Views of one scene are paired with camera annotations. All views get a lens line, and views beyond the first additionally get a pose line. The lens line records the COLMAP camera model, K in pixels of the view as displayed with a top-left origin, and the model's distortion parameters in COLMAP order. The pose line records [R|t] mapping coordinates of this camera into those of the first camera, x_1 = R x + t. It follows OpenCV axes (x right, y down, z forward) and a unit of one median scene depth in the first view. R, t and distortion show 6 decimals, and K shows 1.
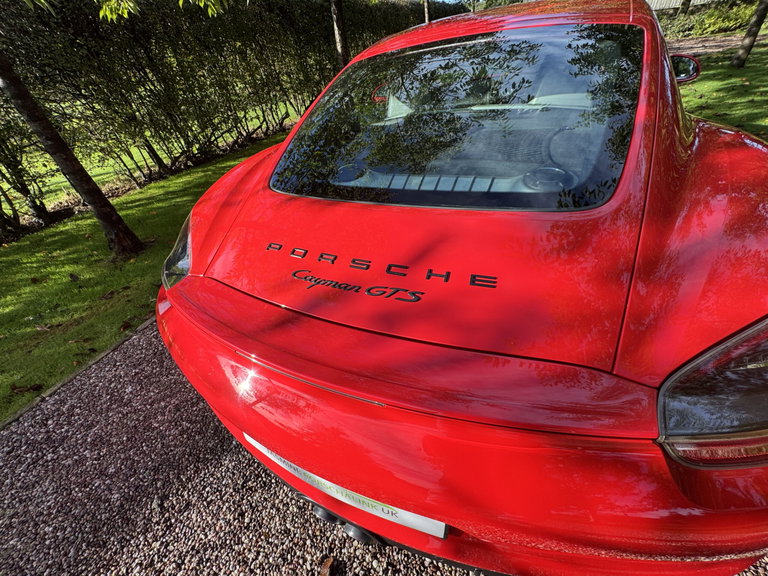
lens RADIAL K [[307.5, 0, 383.4], [0, 307.5, 286.3], [0, 0, 1]] dist [-0.002842, 0.000239]
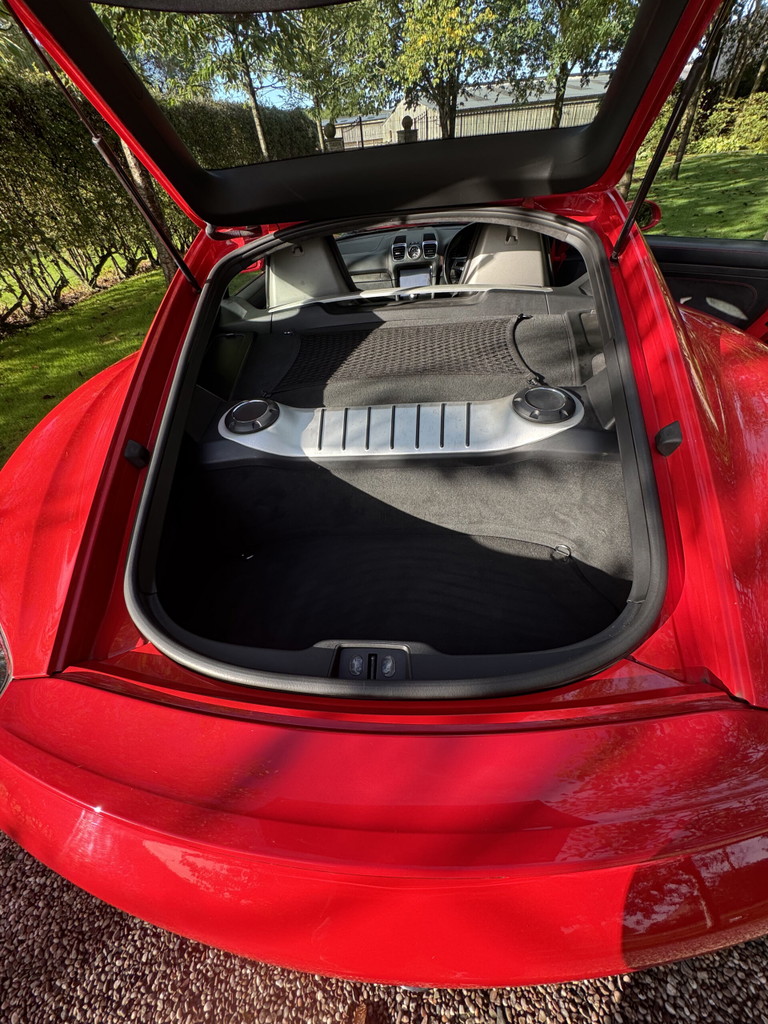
lens RADIAL K [[410.0, 0, 386.9], [0, 410.0, 510.3], [0, 0, 1]] dist [-0.002842, 0.000239]
pose [[0.940444, -0.199135, 0.275520, -0.085484], [0.190571, 0.979970, 0.057800, -0.120772], [-0.281511, -0.001851, 0.959556, 0.075495]]
